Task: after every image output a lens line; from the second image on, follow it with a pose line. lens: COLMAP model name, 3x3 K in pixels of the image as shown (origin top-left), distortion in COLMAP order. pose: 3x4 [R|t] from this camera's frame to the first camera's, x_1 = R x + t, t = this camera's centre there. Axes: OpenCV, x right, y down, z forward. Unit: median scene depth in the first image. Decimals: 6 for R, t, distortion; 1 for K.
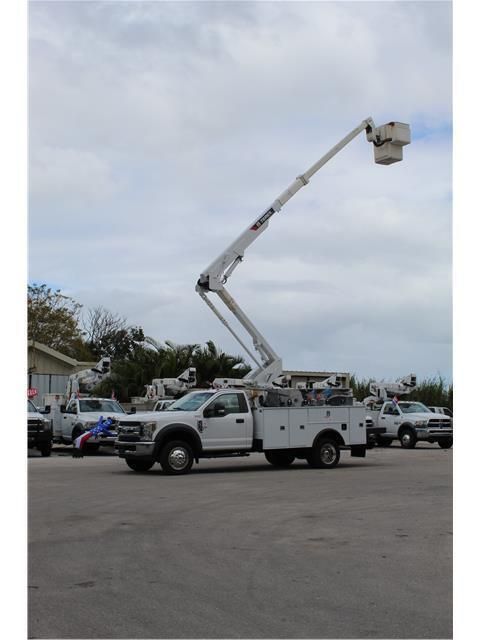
lens RADIAL K [[908.4, 0, 240.5], [0, 908.4, 331.7], [0, 0, 1]] dist [-0.003457, 0.004974]
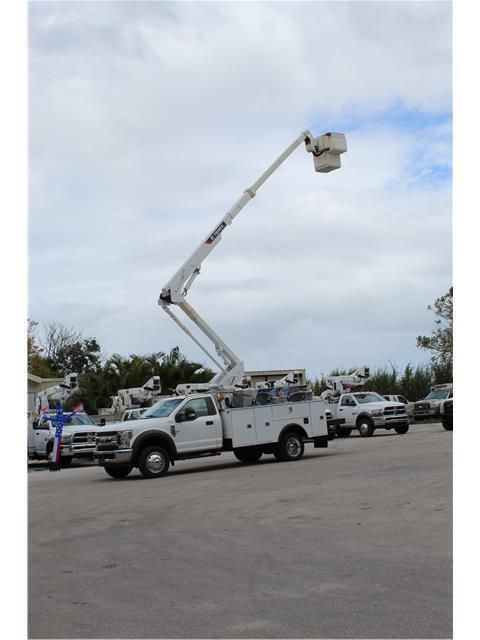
lens RADIAL K [[947.3, 0, 240.0], [0, 947.3, 320.0], [0, 0, 1]] dist [-0.007162, 0.018123]
pose [[0.995478, -0.074555, 0.058866, -0.019891], [0.075193, 0.997131, -0.008699, -0.009641], [-0.058048, 0.013086, 0.998228, -0.109627]]
